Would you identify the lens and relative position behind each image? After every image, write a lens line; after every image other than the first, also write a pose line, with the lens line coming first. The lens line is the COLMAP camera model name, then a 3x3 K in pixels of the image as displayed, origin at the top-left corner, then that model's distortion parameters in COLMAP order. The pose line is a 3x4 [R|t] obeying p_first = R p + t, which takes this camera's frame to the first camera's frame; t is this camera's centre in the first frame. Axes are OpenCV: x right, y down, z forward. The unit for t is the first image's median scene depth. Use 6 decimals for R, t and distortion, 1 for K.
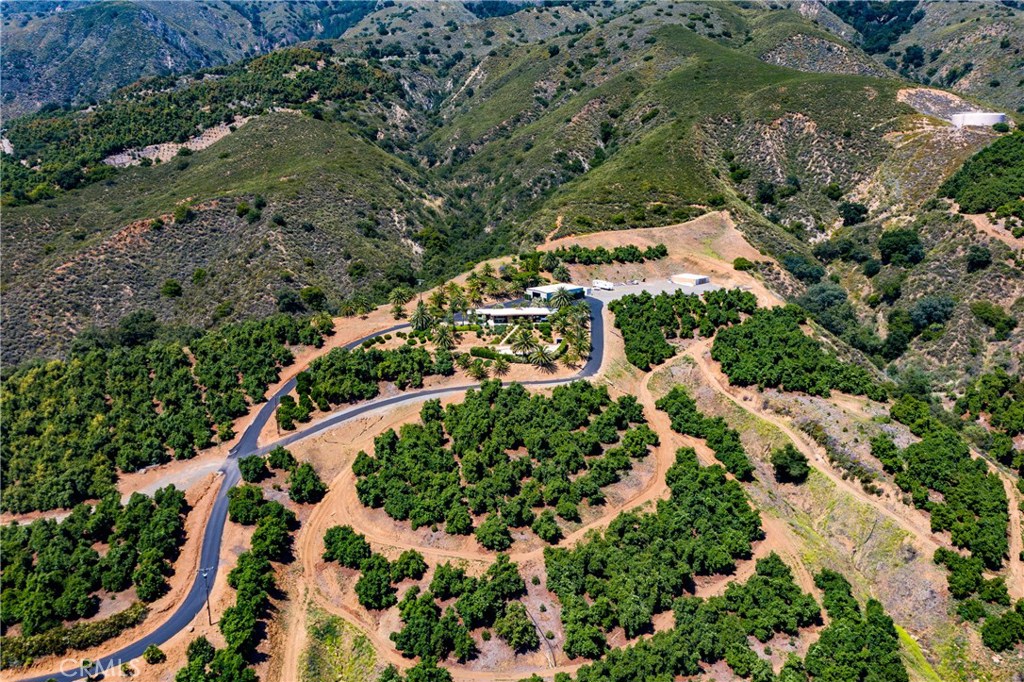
lens RADIAL K [[817.1, 0, 512.4], [0, 817.1, 340.7], [0, 0, 1]] dist [-0.000871, -0.001072]
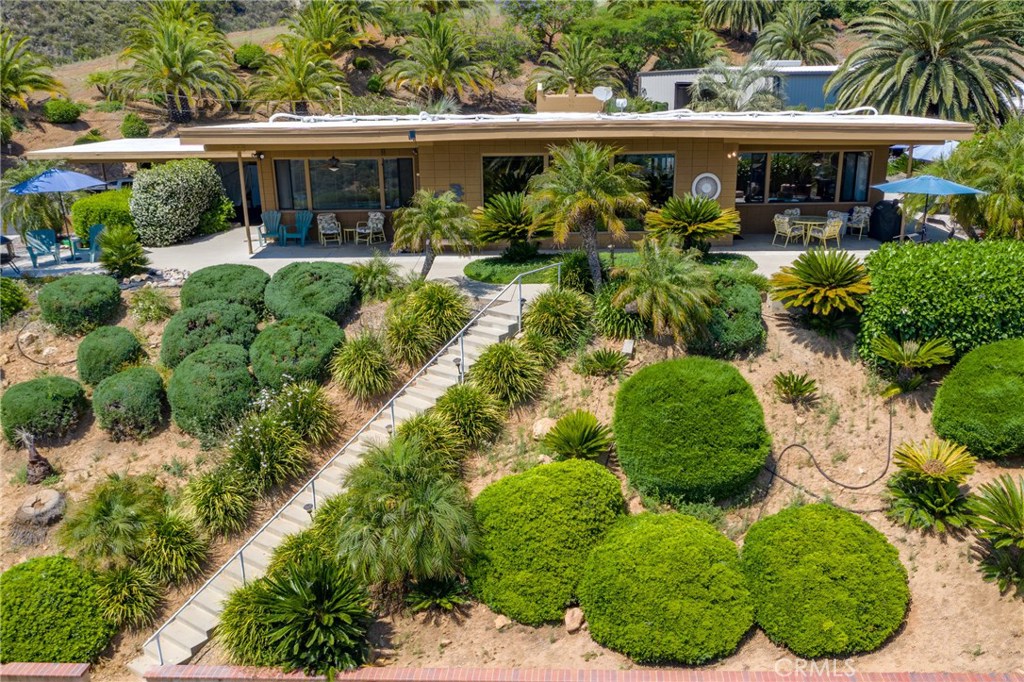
lens RADIAL K [[817.1, 0, 513.9], [0, 817.1, 342.3], [0, 0, 1]] dist [-0.000871, -0.001072]
pose [[0.993699, 0.013190, -0.111299, 0.009735], [-0.009447, 0.999374, 0.034090, -0.012323], [0.111679, -0.032823, 0.993202, 0.709316]]
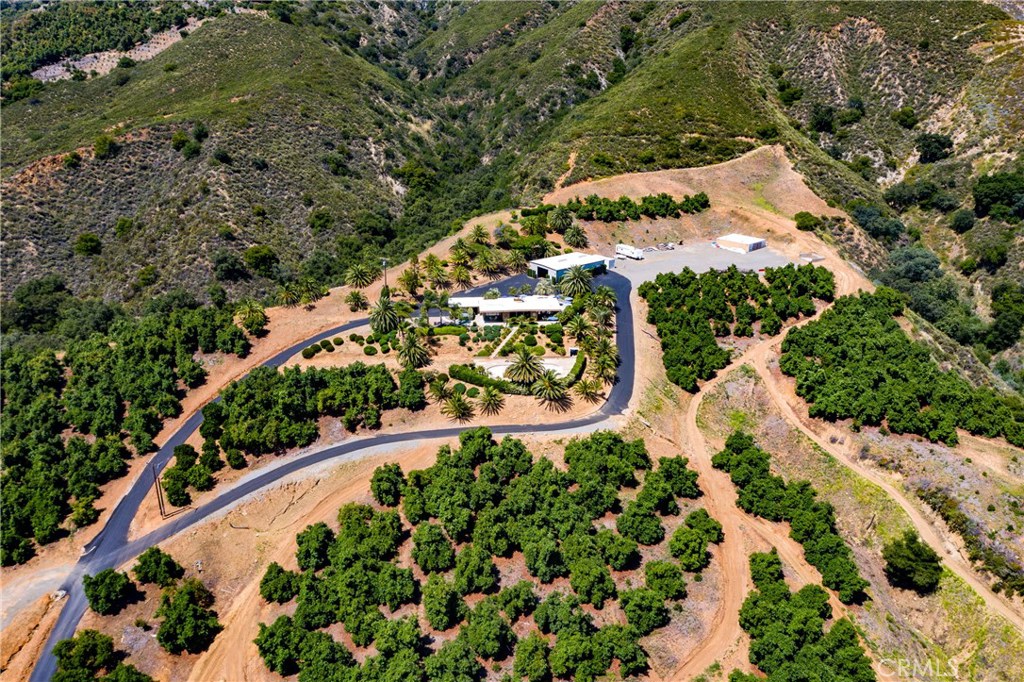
lens RADIAL K [[817.1, 0, 511.0], [0, 817.1, 340.6], [0, 0, 1]] dist [-0.000871, -0.001072]
pose [[0.999949, 0.006397, -0.007825, 0.005595], [-0.005482, 0.993706, 0.111885, -0.067047], [0.008491, -0.111836, 0.993690, 0.211758]]
